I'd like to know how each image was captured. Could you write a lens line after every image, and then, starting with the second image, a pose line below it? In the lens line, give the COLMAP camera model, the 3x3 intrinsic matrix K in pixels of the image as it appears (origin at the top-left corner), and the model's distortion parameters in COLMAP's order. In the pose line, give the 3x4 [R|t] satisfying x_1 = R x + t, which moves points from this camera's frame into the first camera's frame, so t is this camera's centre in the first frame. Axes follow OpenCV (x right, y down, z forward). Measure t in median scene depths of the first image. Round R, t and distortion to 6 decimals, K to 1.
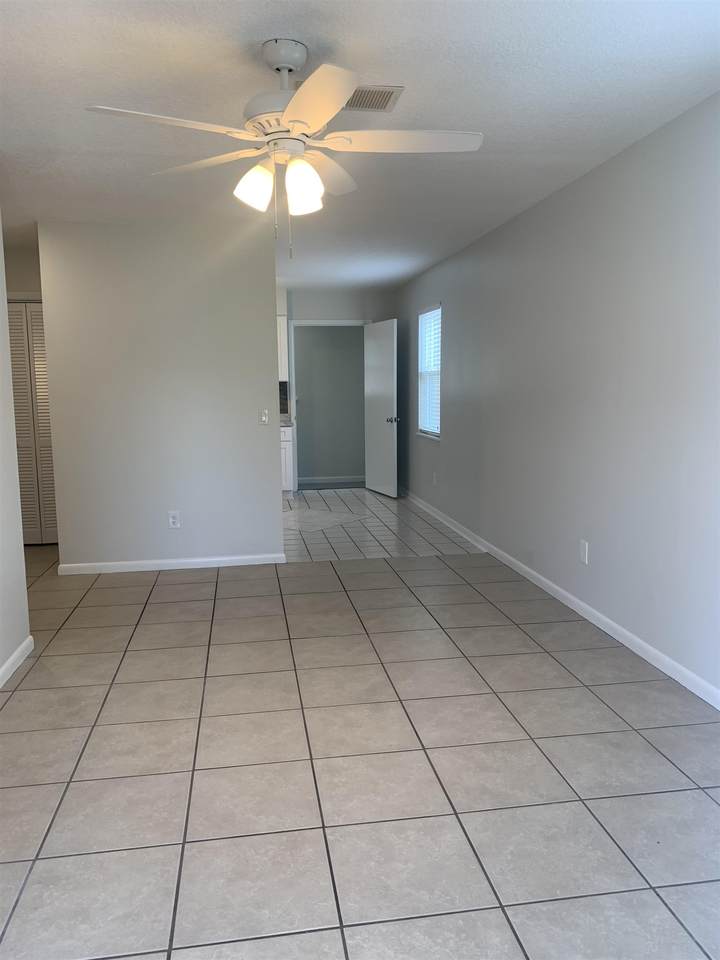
lens RADIAL K [[744.5, 0, 362.5], [0, 744.5, 473.3], [0, 0, 1]] dist [0.014207, 0.001233]
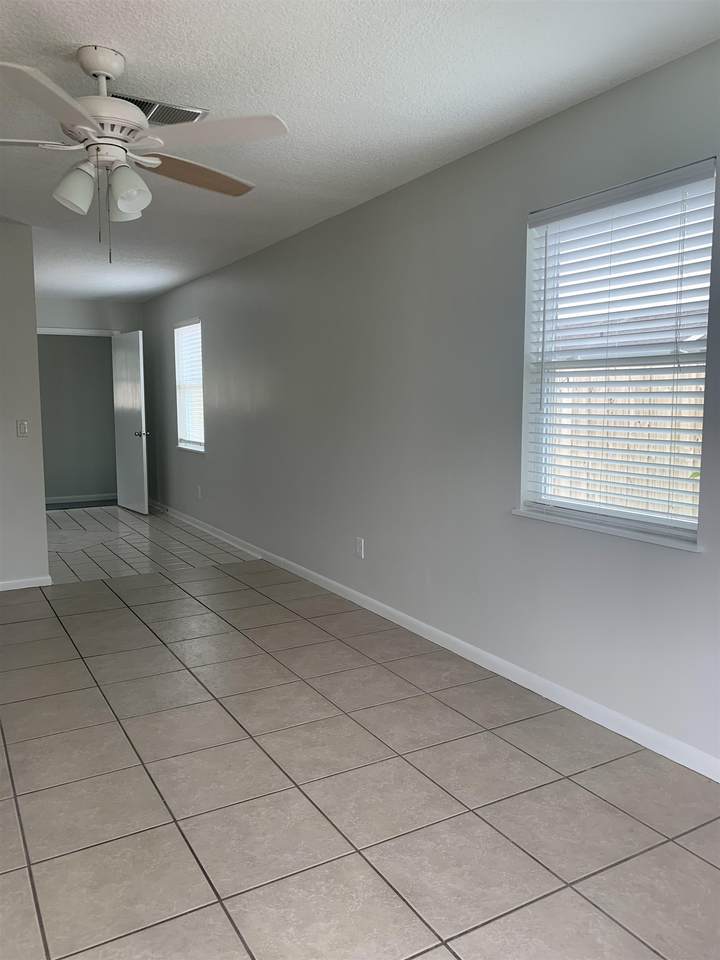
lens RADIAL K [[744.5, 0, 354.6], [0, 744.5, 485.2], [0, 0, 1]] dist [0.014207, 0.001233]
pose [[0.934988, -0.035955, 0.352852, -0.141589], [0.039101, 0.999234, -0.001788, 0.020470], [-0.352517, 0.015469, 0.935677, -0.045493]]
